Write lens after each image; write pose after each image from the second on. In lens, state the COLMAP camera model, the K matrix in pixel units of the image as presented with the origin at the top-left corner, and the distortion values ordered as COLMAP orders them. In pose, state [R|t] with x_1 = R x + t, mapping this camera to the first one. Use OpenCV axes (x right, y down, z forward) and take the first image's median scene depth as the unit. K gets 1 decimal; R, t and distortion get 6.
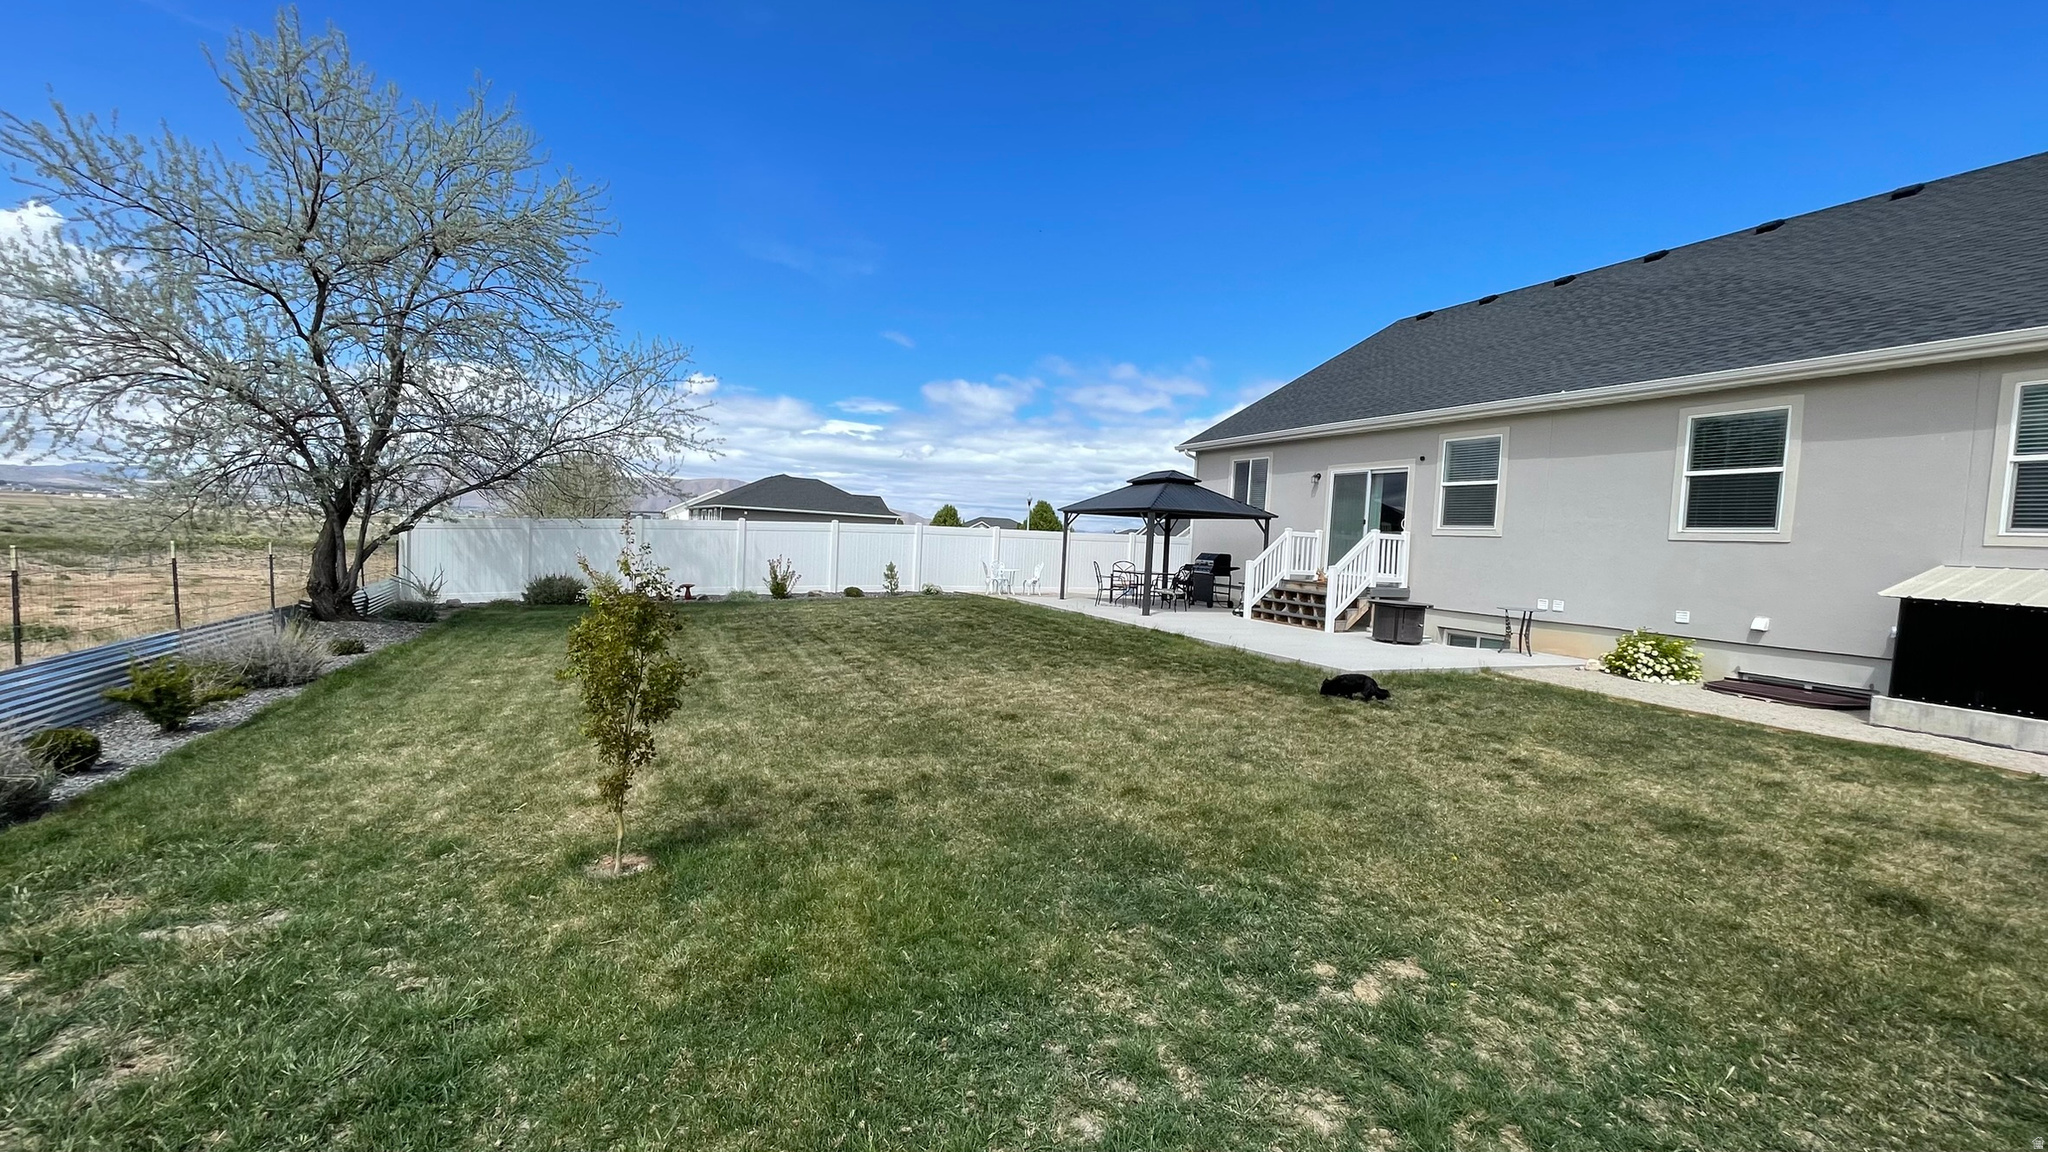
lens RADIAL K [[819.6, 0, 1024.8], [0, 819.6, 587.3], [0, 0, 1]] dist [0.000475, 0.000514]
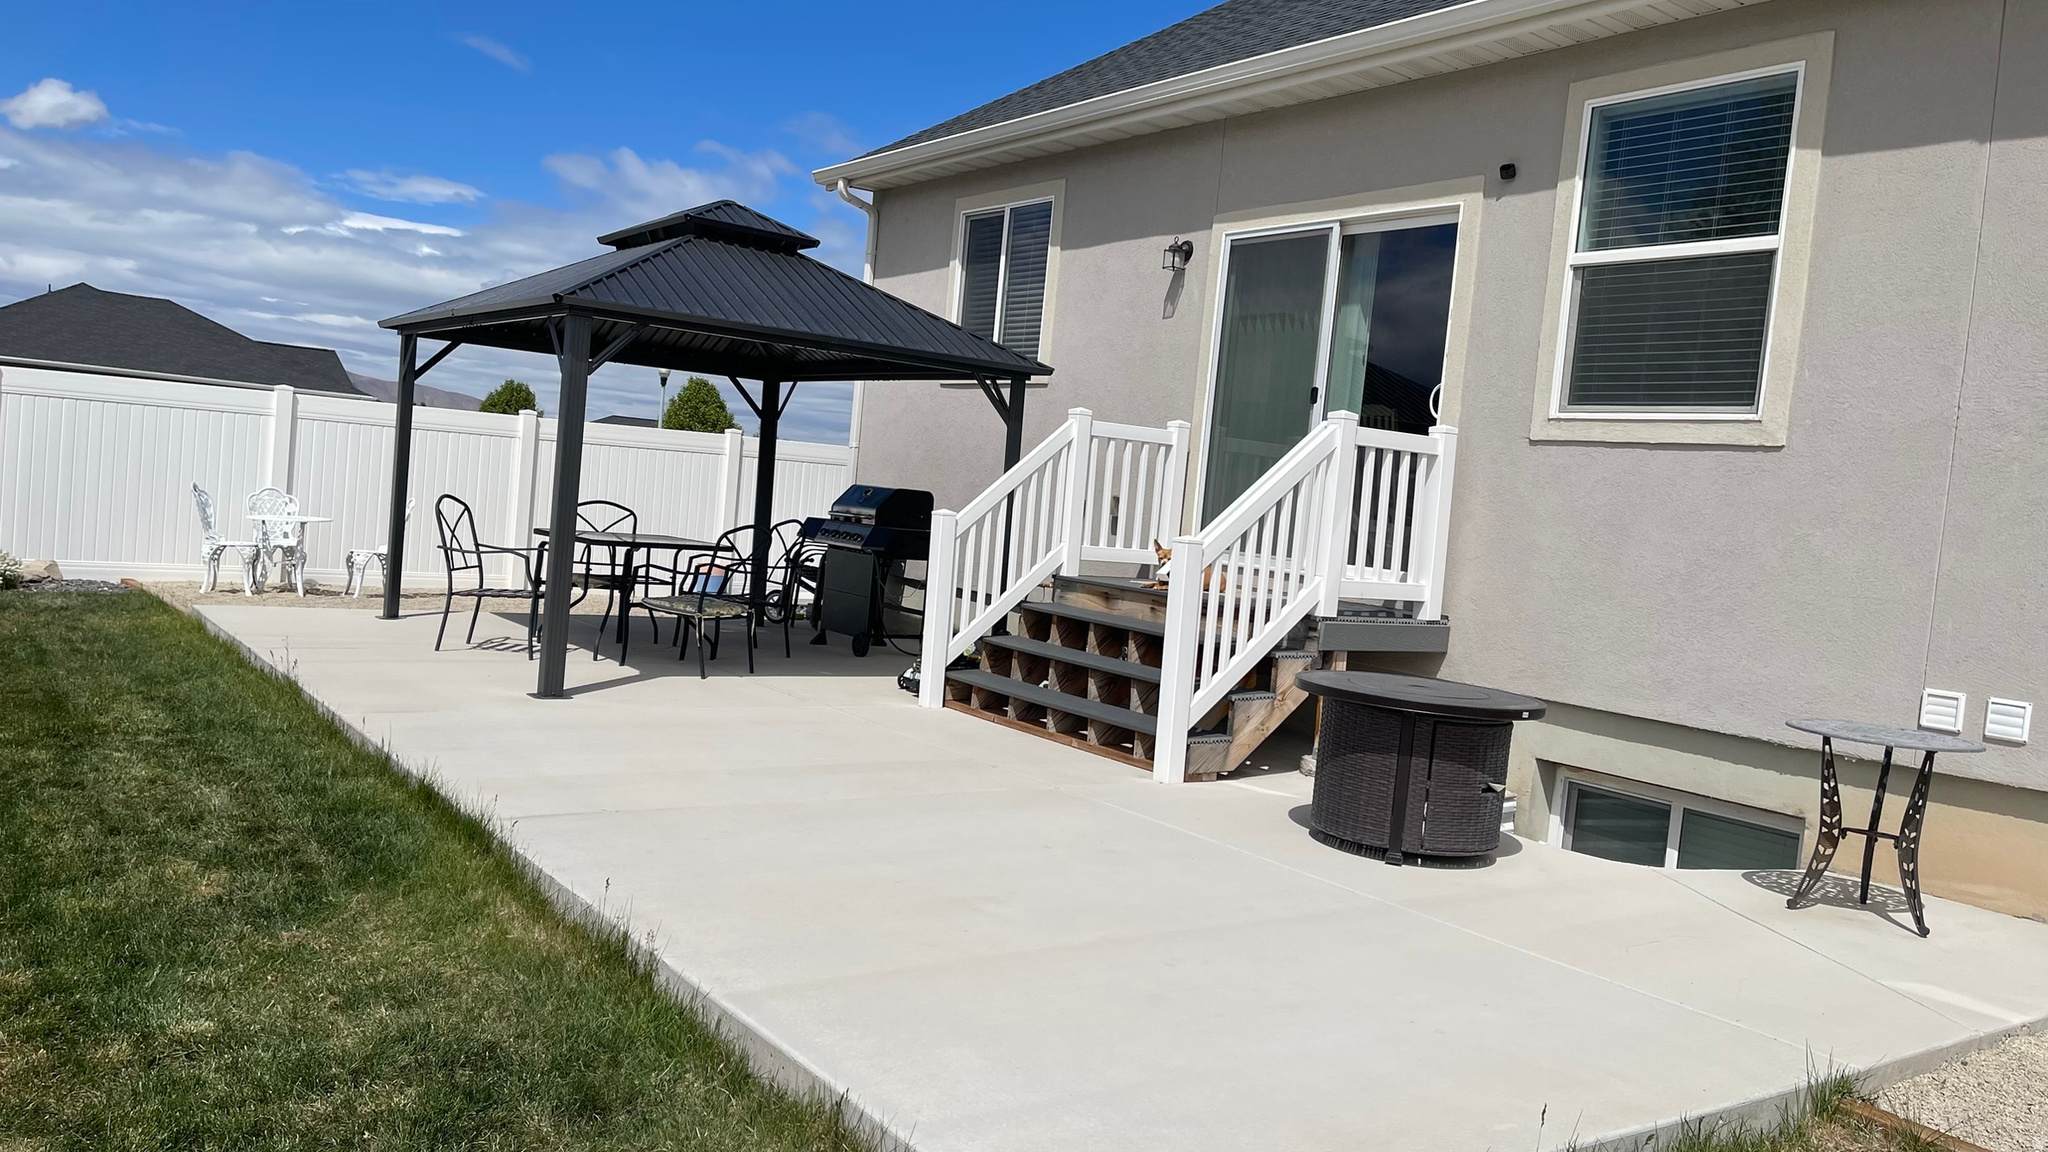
lens RADIAL K [[1596.0, 0, 1024.0], [0, 1596.0, 576.0], [0, 0, 1]] dist [0.097750, -0.000645]
pose [[0.982785, 0.027933, 0.182628, 0.207627], [-0.028776, 0.999584, 0.001962, -0.011338], [-0.182497, -0.007184, 0.983180, 0.448092]]
